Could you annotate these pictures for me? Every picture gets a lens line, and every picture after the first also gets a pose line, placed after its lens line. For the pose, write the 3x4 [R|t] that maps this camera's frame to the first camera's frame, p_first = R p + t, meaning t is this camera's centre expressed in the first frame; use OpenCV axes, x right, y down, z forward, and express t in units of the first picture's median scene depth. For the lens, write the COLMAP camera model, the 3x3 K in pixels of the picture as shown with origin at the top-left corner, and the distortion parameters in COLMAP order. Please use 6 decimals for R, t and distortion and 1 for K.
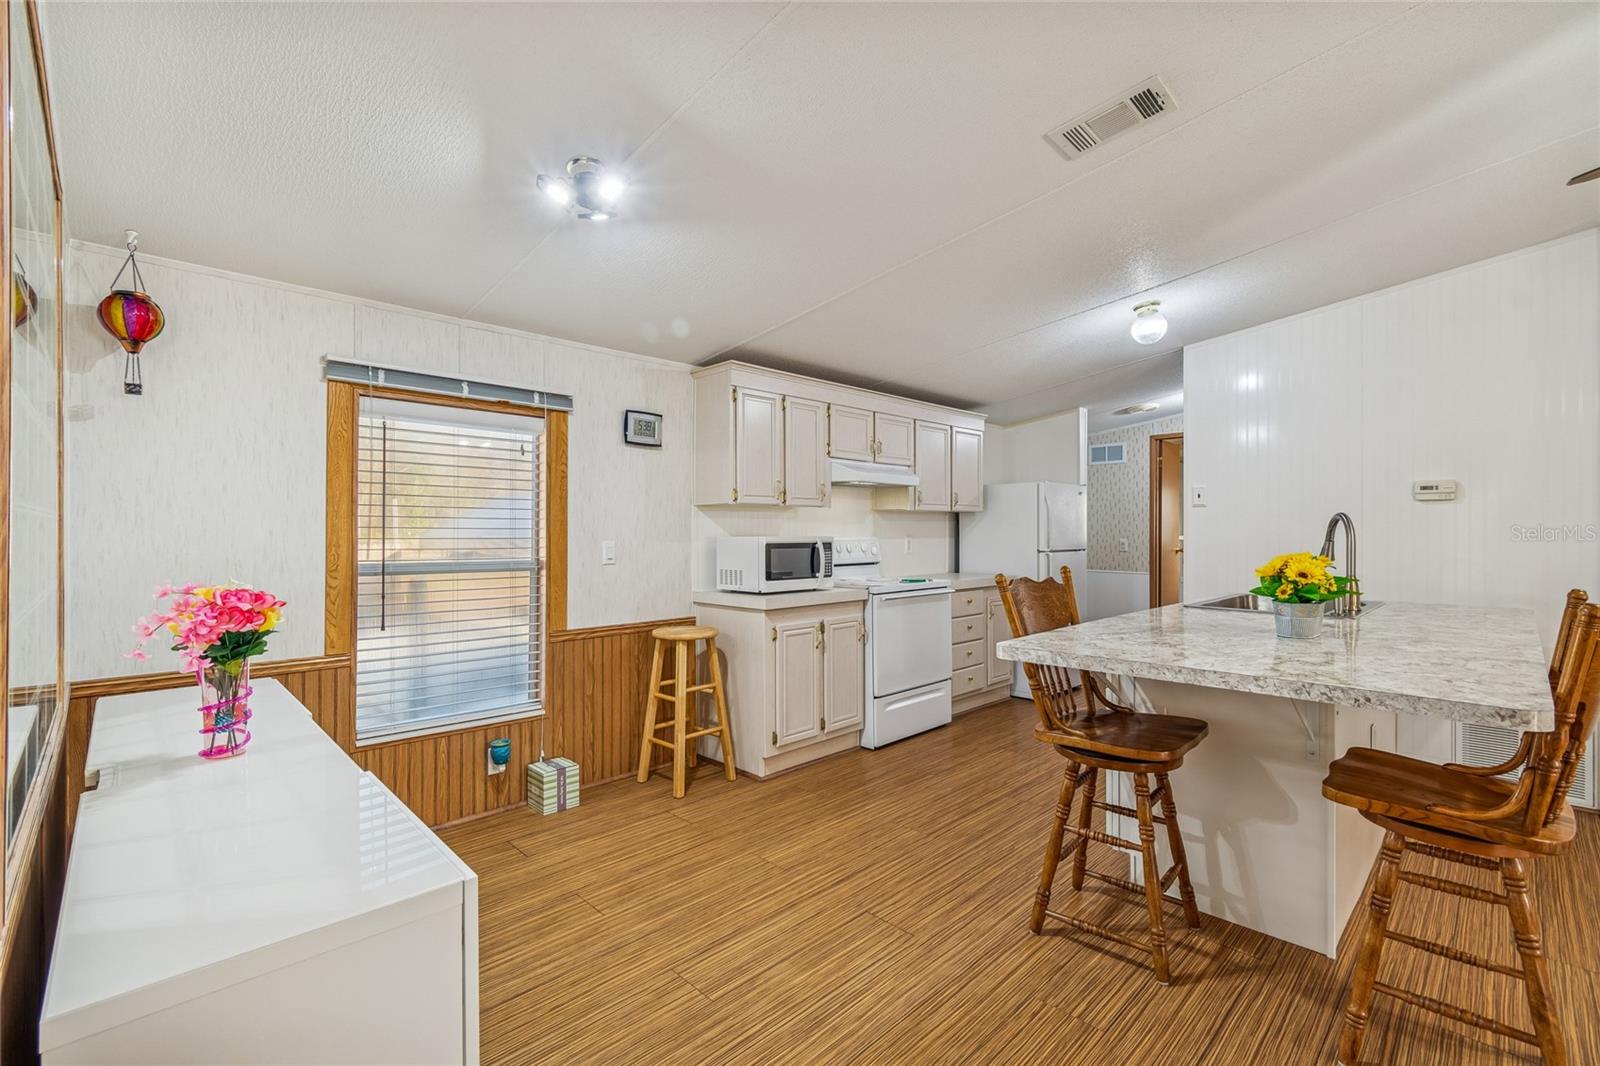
lens RADIAL K [[708.0, 0, 770.7], [0, 708.0, 527.7], [0, 0, 1]] dist [0.008031, -0.001107]
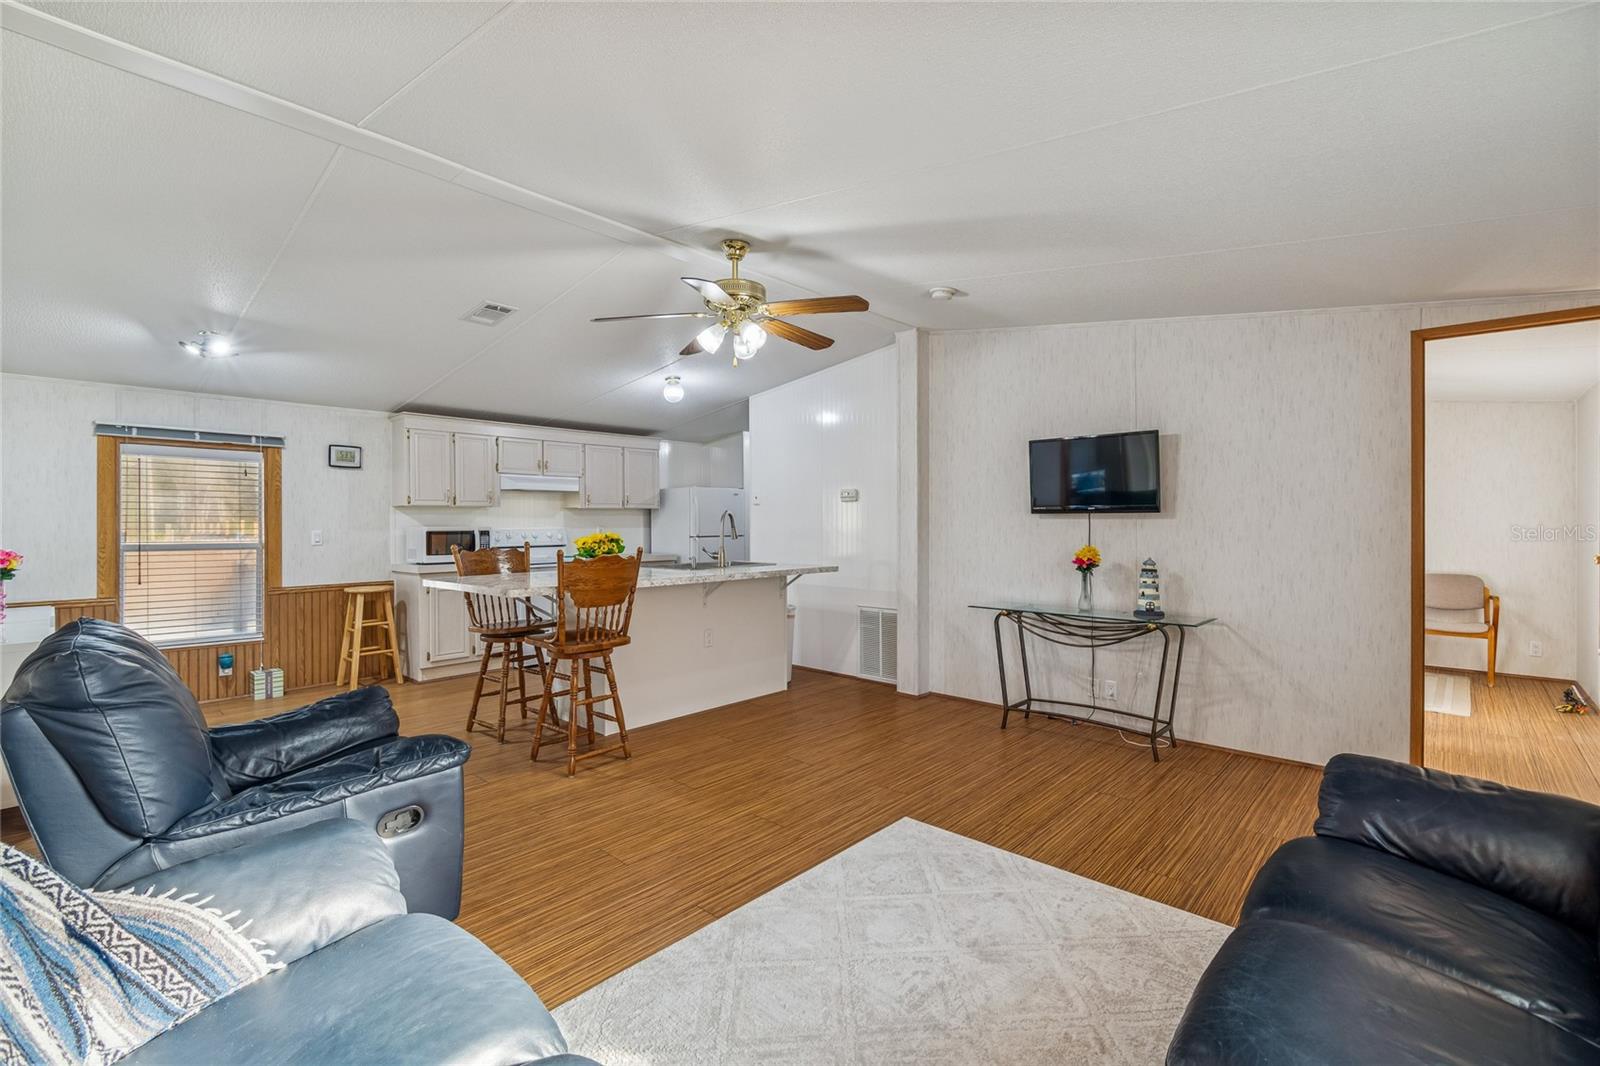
lens RADIAL K [[708.0, 0, 769.9], [0, 708.0, 524.0], [0, 0, 1]] dist [0.008031, -0.001107]
pose [[0.998636, -0.007788, 0.051625, 0.710083], [0.007676, 0.999968, 0.002381, 0.009285], [-0.051642, -0.001982, 0.998664, -0.622739]]
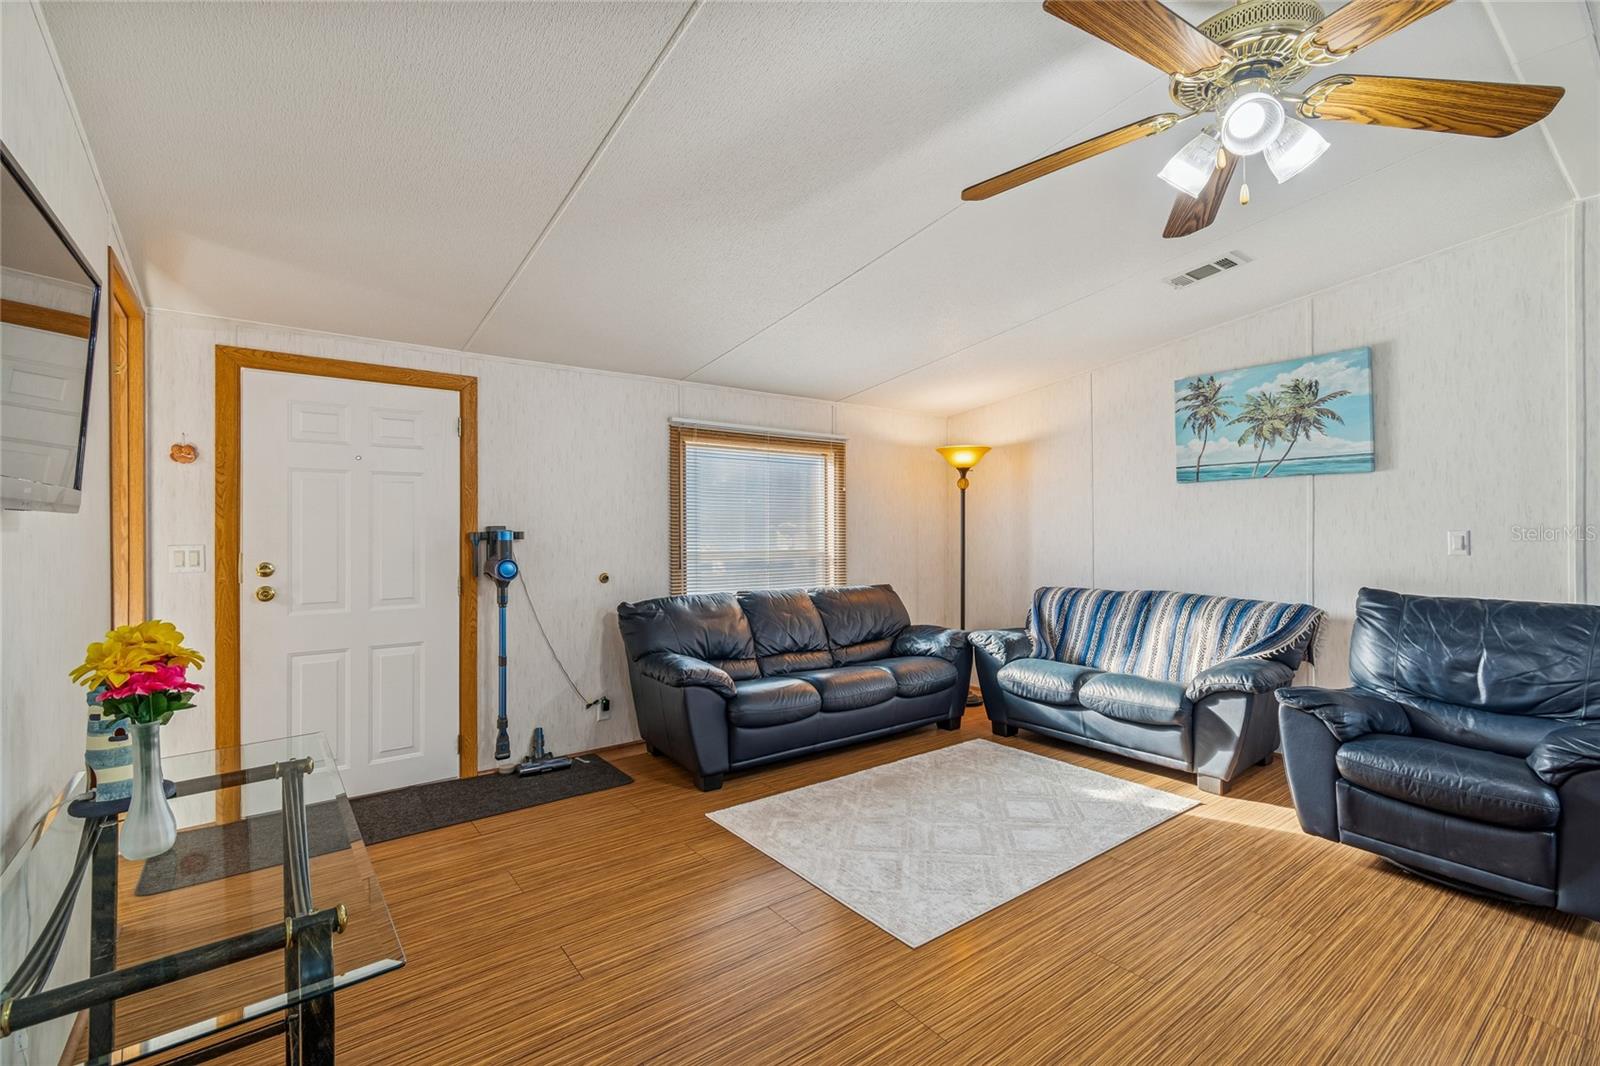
lens RADIAL K [[708.0, 0, 788.4], [0, 708.0, 520.2], [0, 0, 1]] dist [0.008031, -0.001107]
pose [[-0.993634, -0.000116, 0.112659, 0.960491], [-0.000856, 0.999978, -0.006522, 0.004070], [-0.112656, -0.006577, -0.993612, 0.886110]]
